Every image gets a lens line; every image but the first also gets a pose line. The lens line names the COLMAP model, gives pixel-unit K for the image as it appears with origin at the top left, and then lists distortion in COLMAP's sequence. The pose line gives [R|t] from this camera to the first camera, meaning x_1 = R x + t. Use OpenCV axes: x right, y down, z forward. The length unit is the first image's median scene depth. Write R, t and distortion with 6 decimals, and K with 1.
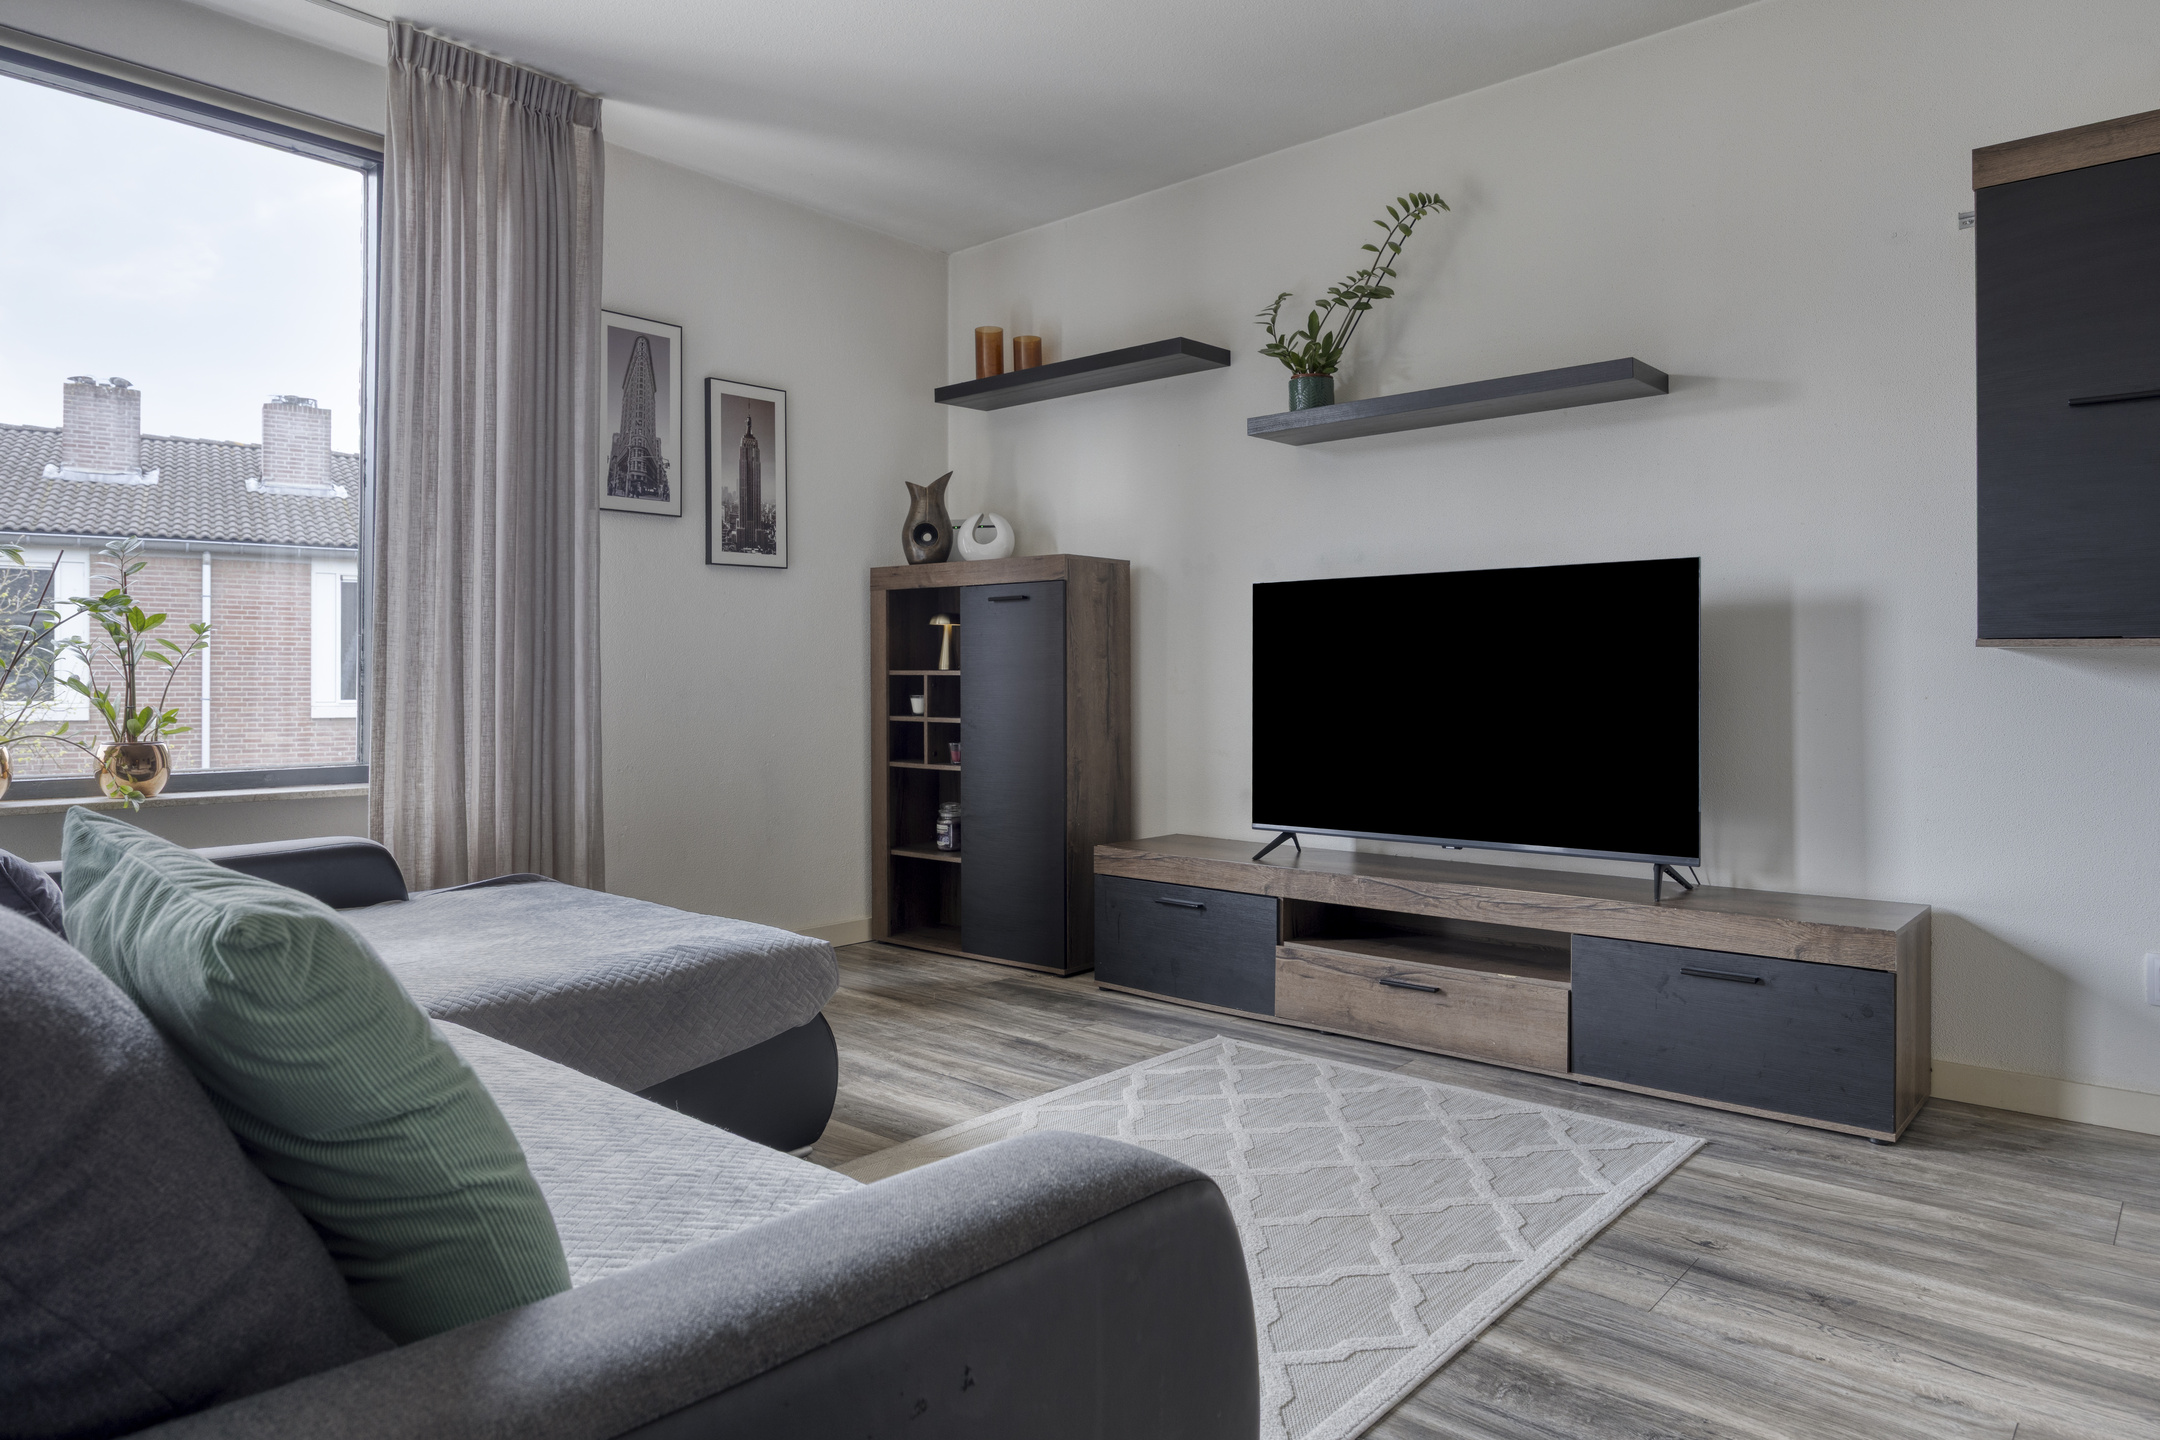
lens RADIAL K [[1338.2, 0, 1141.5], [0, 1338.2, 658.0], [0, 0, 1]] dist [0.002066, 0.000672]
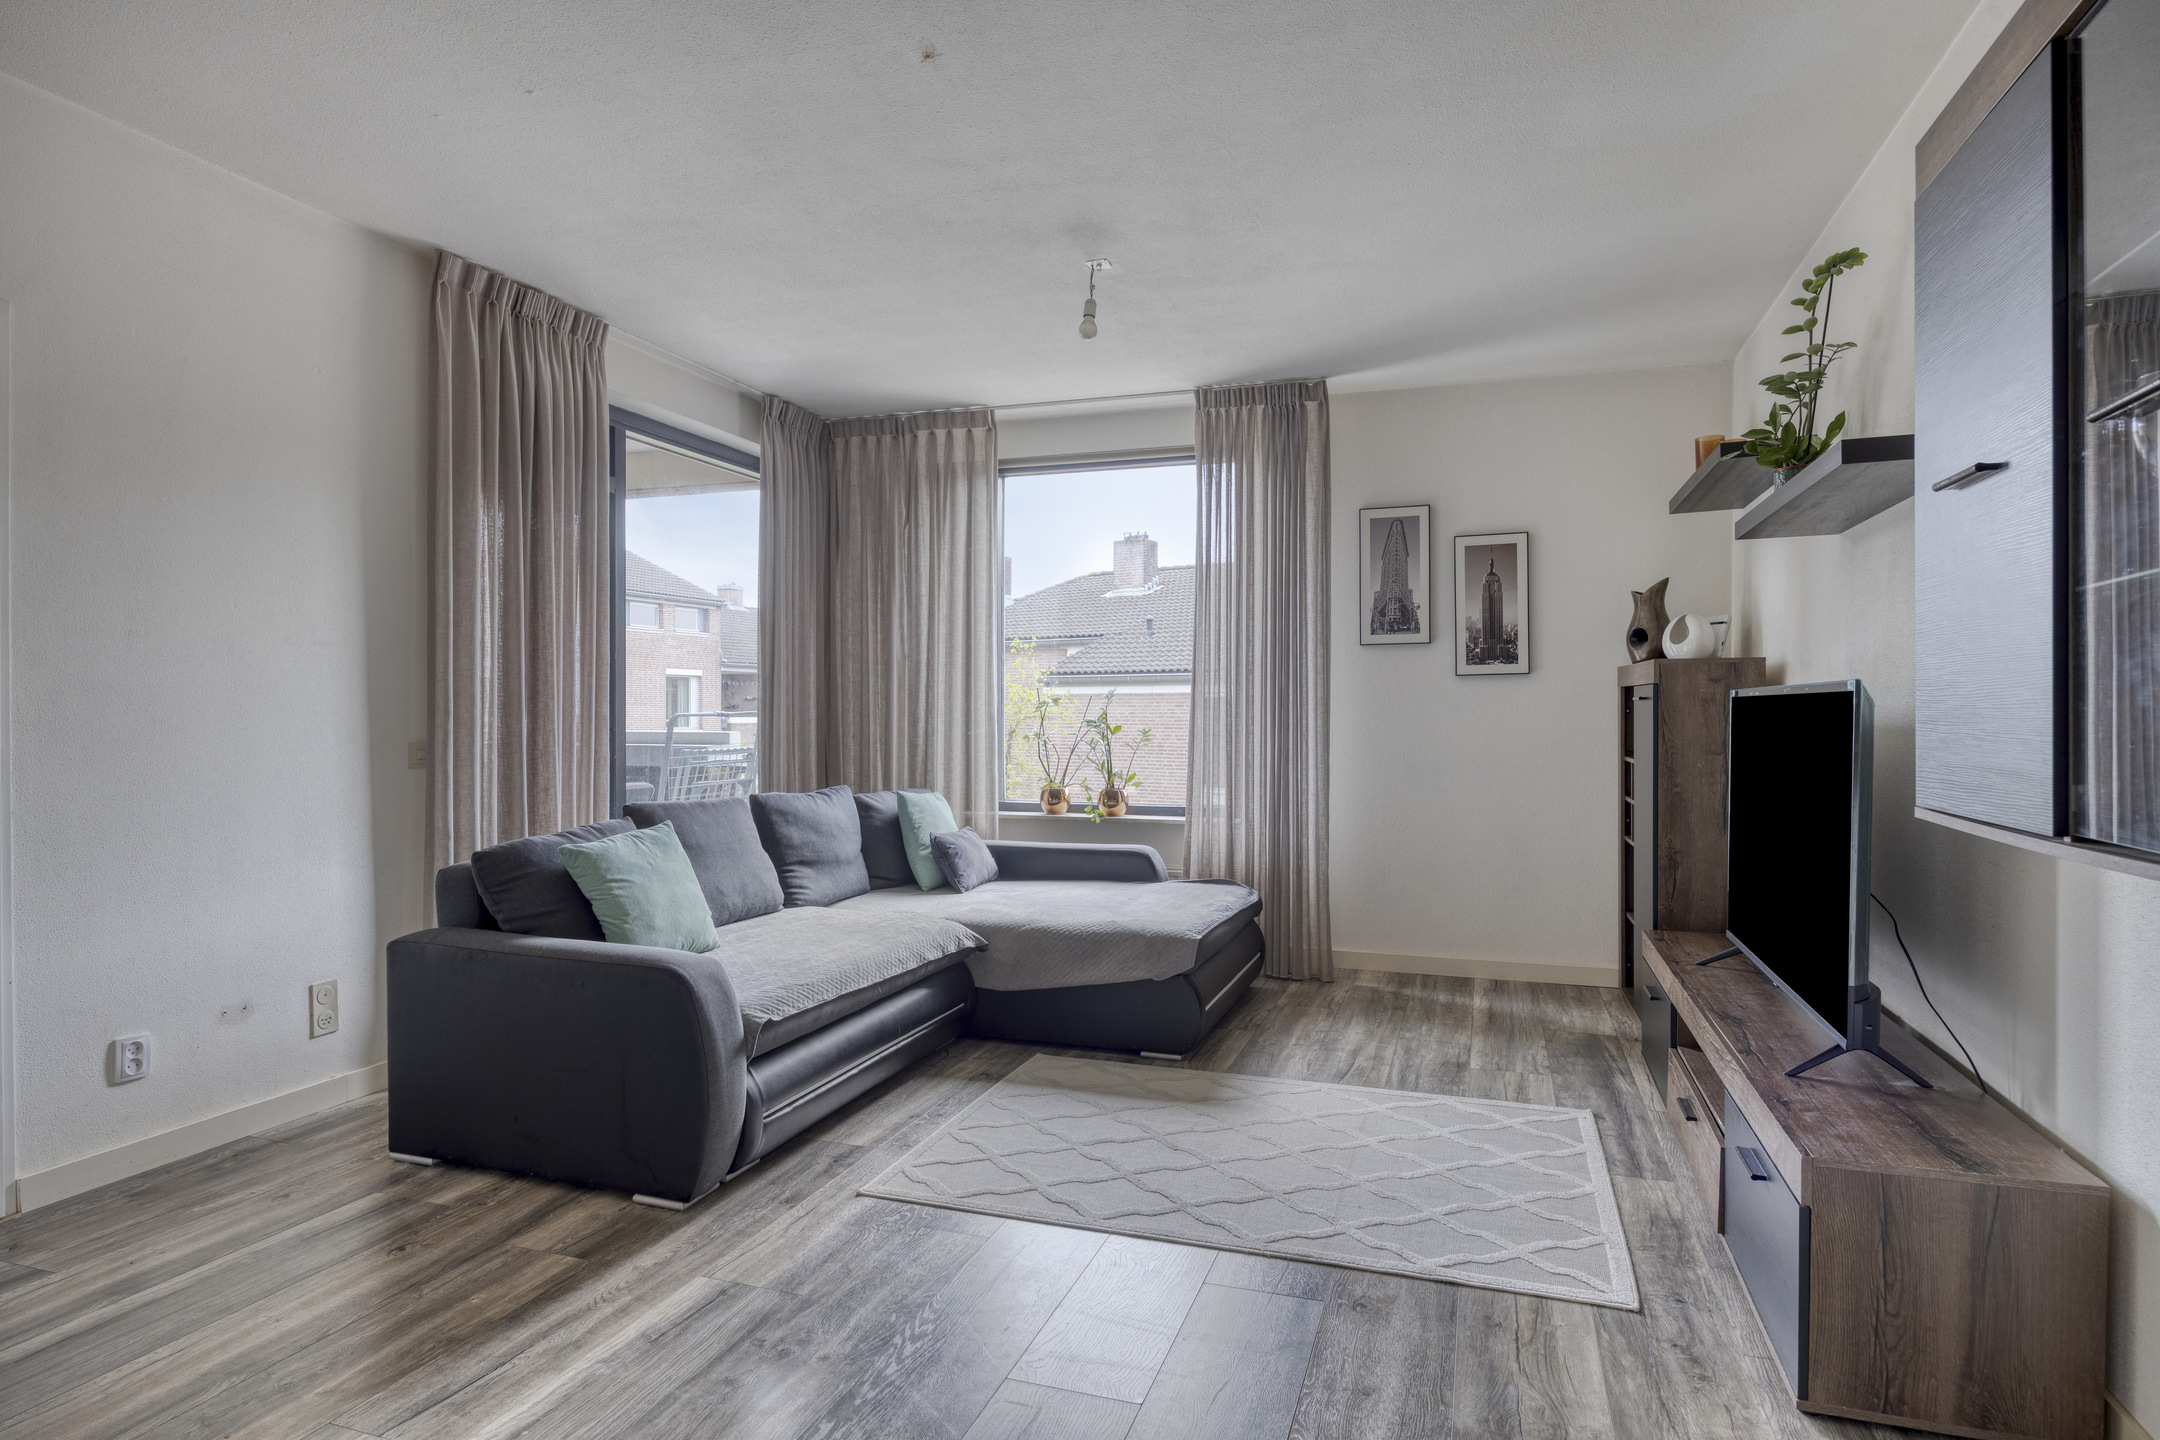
lens RADIAL K [[1226.5, 0, 1076.1], [0, 1226.5, 715.2], [0, 0, 1]] dist [0.003077, -0.002019]
pose [[0.347464, -0.000430, -0.937693, 0.932524], [0.012434, 0.999914, 0.004149, -0.054127], [0.937611, -0.013101, 0.347440, 0.289470]]
